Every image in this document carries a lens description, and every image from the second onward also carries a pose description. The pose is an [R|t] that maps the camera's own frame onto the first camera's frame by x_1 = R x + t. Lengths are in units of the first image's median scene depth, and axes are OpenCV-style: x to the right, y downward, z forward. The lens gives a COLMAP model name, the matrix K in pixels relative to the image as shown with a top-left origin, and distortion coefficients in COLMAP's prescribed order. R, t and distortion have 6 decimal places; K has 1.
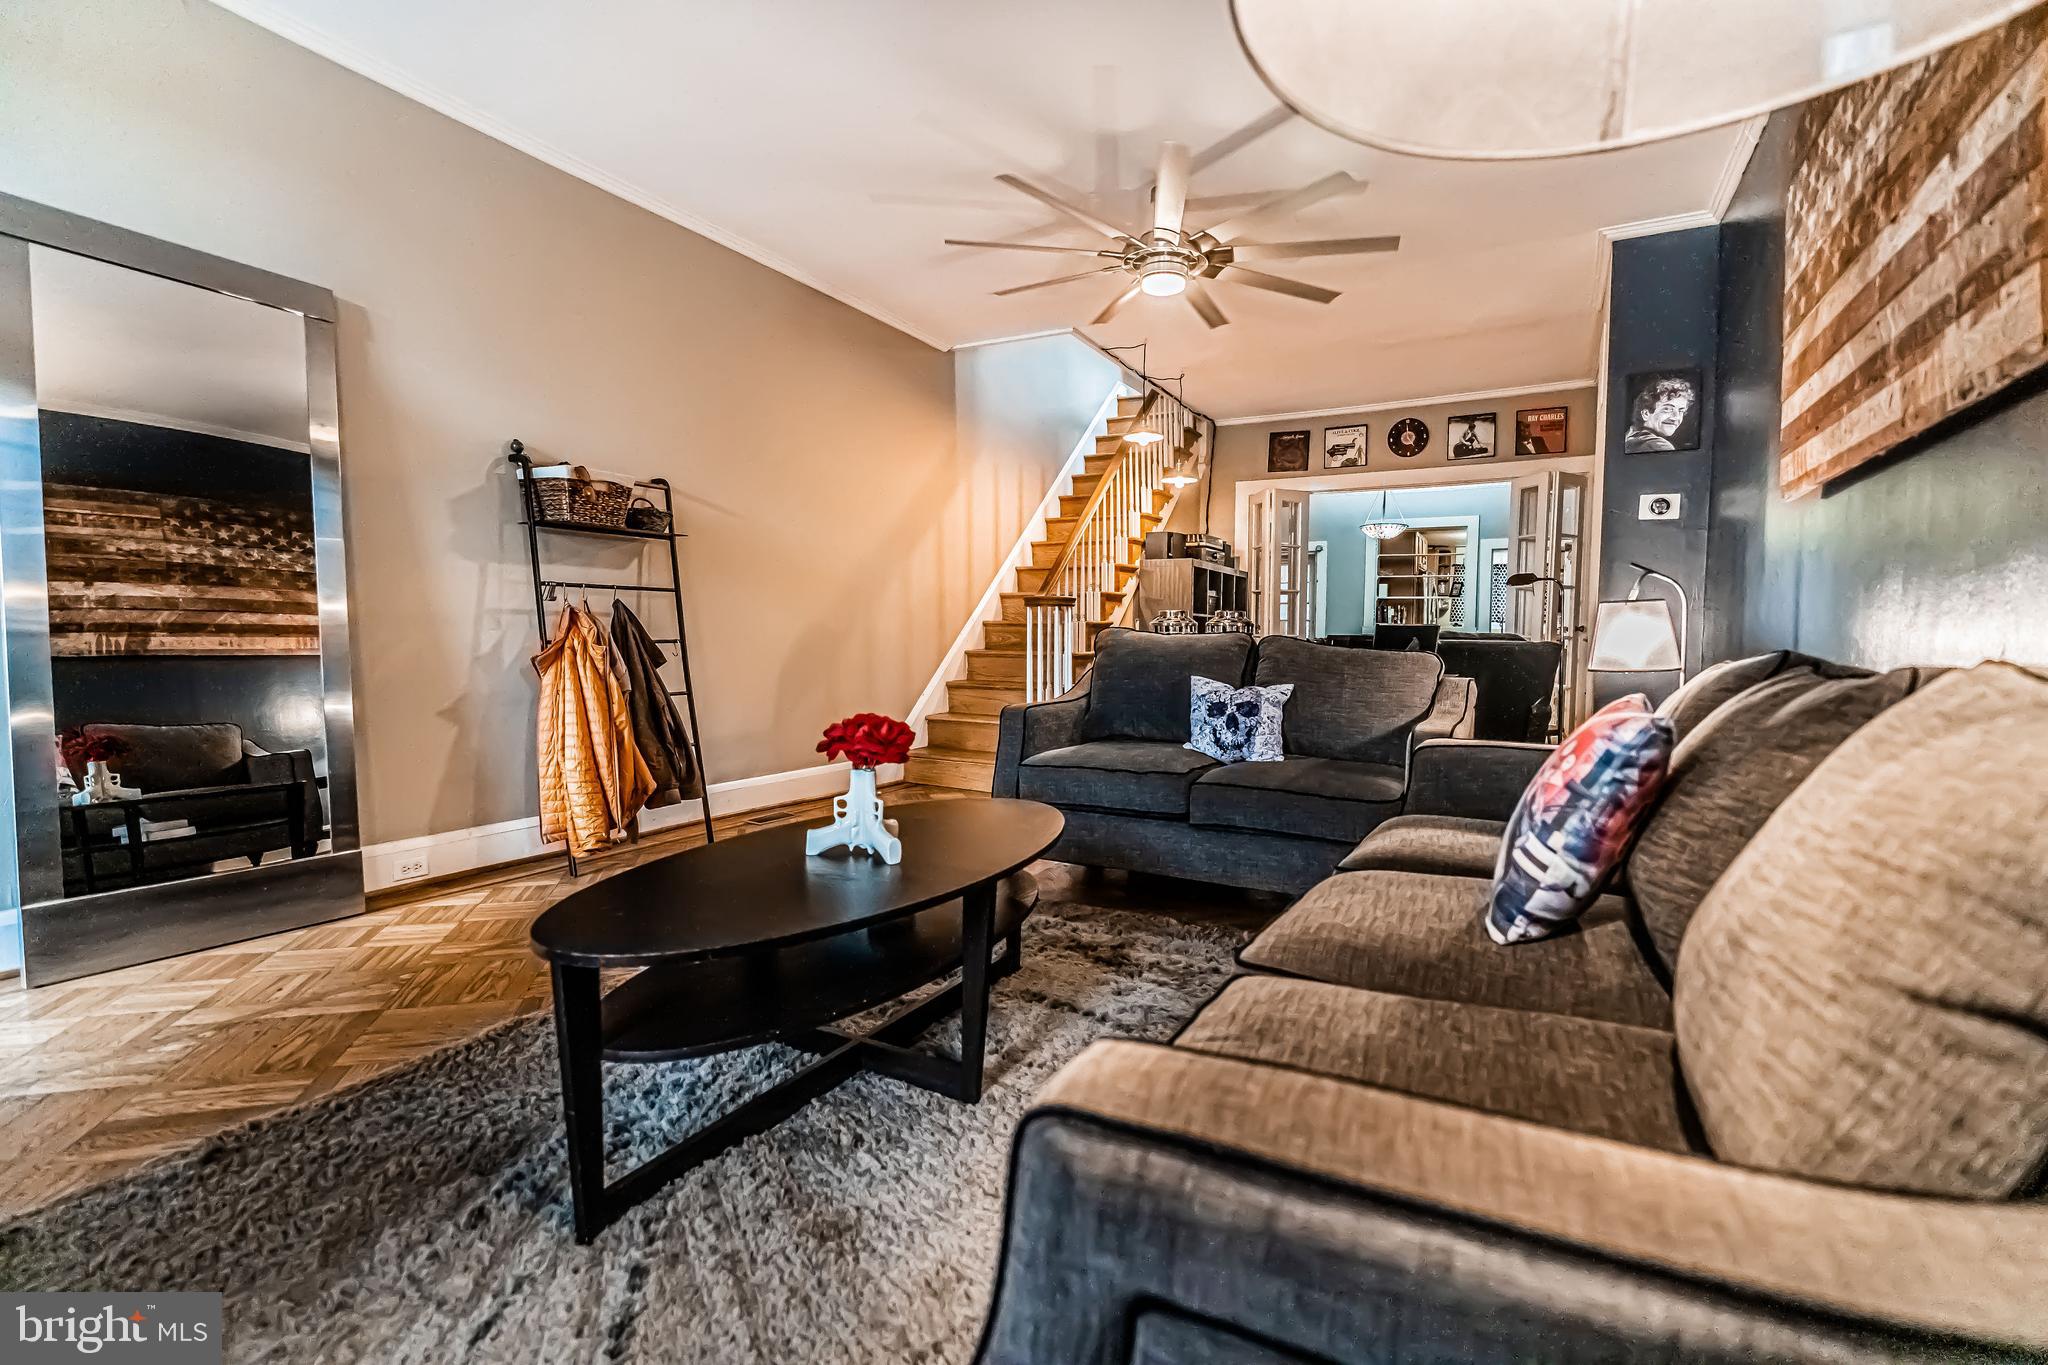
lens RADIAL K [[918.4, 0, 1028.2], [0, 918.4, 673.8], [0, 0, 1]] dist [-0.003907, 0.000603]
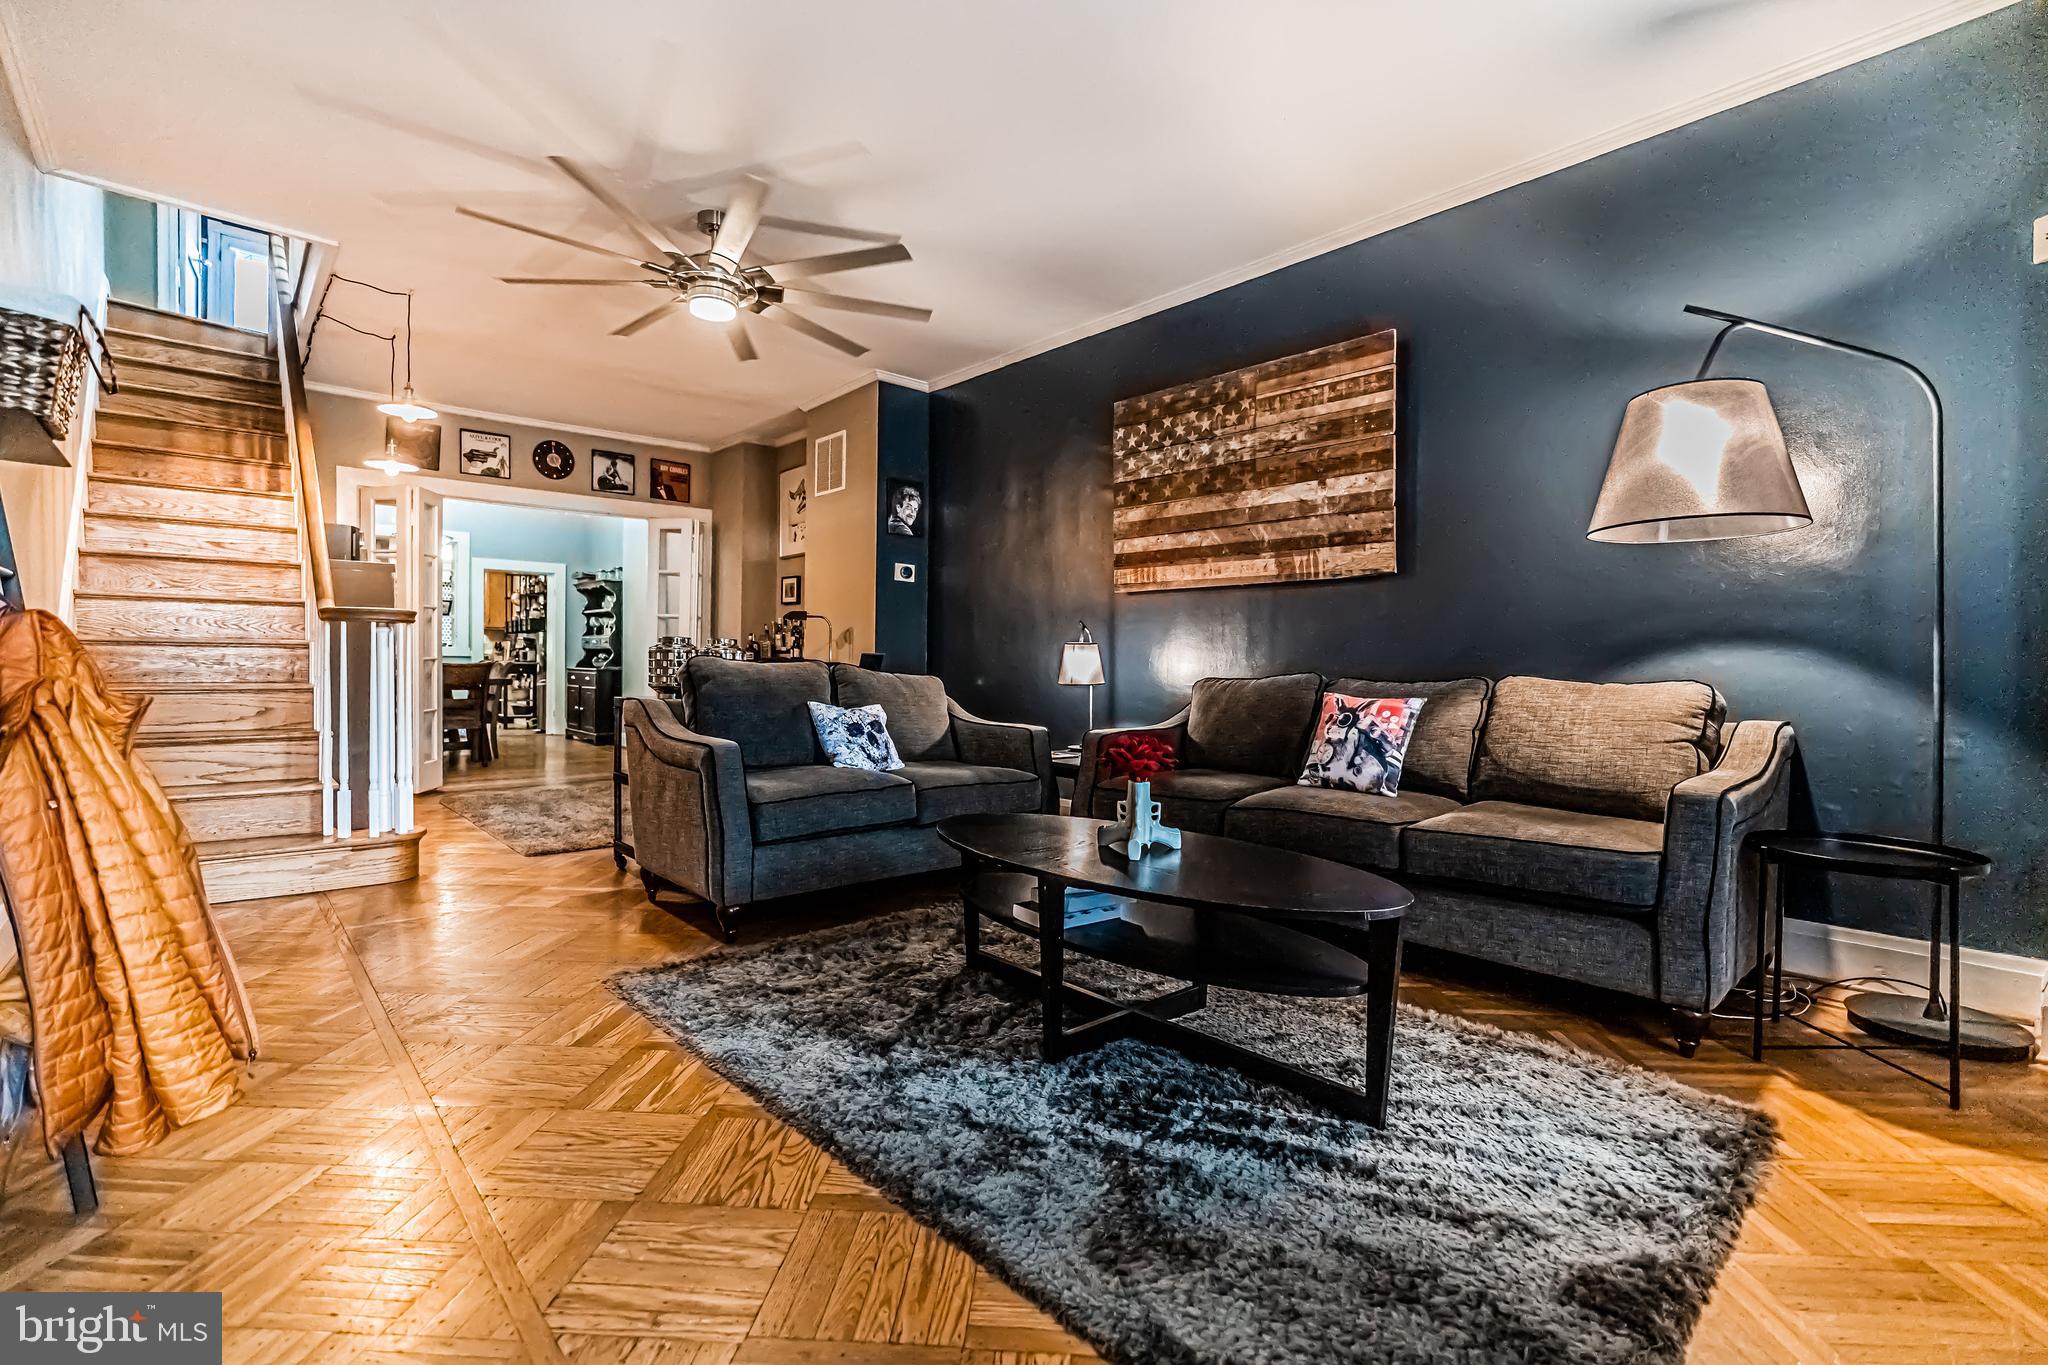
lens RADIAL K [[918.4, 0, 1029.2], [0, 918.4, 677.7], [0, 0, 1]] dist [-0.003907, 0.000603]
pose [[0.326419, -0.021082, 0.944990, -0.385134], [0.035147, 0.999331, 0.010154, -0.014100], [-0.944571, 0.029899, 0.326942, 0.207672]]
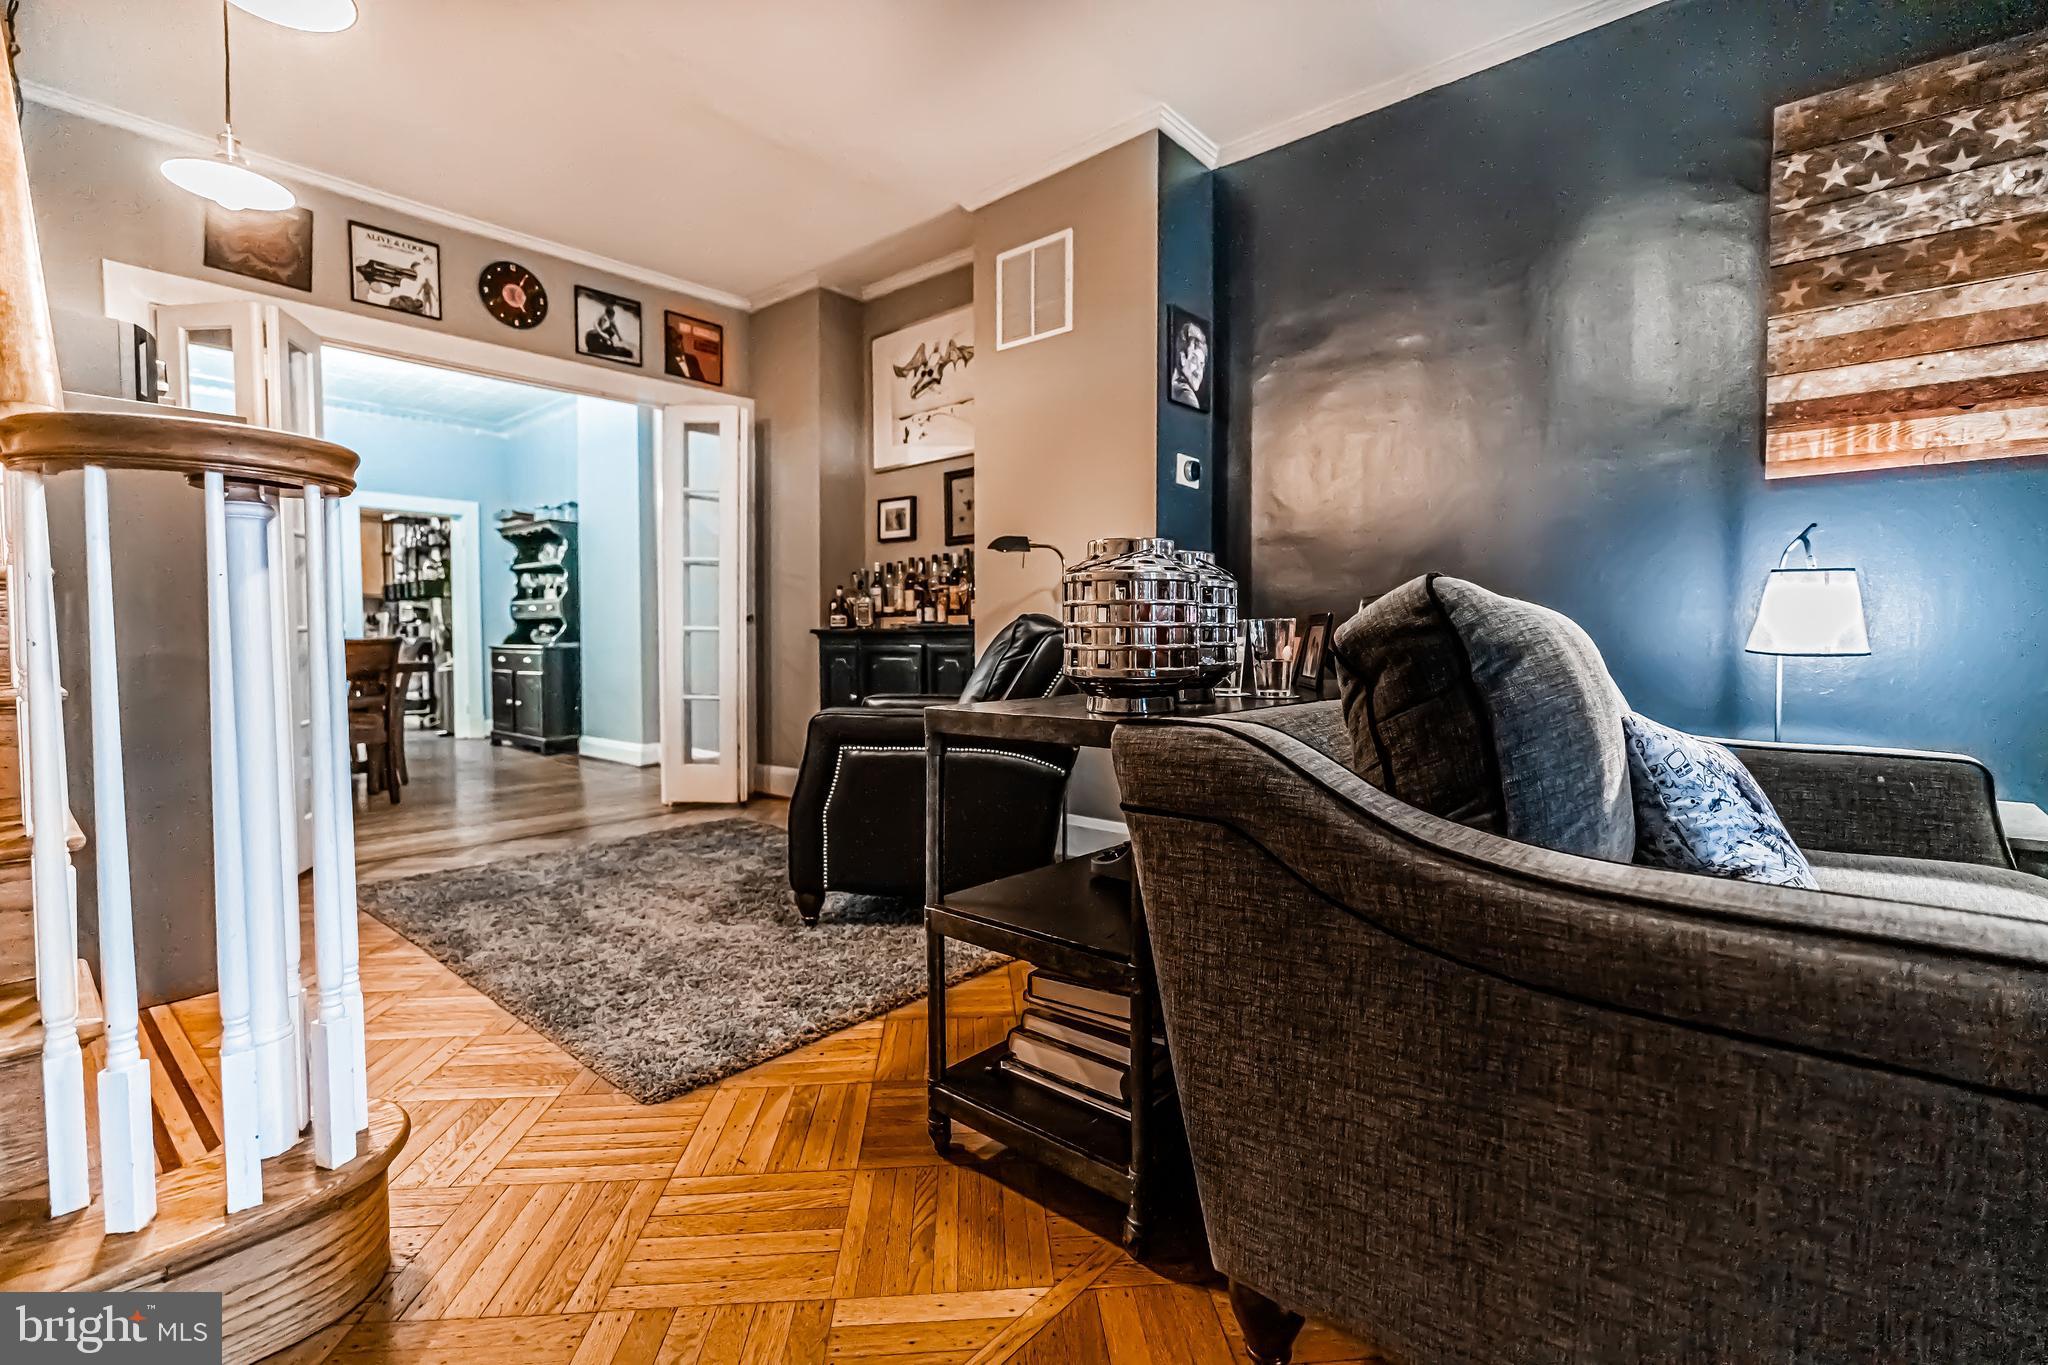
lens RADIAL K [[918.4, 0, 1033.4], [0, 918.4, 674.6], [0, 0, 1]] dist [-0.003907, 0.000603]
pose [[0.205070, -0.049570, 0.977491, -0.117200], [0.048785, 0.997993, 0.040375, -0.020580], [-0.977531, 0.039407, 0.207077, 0.592623]]
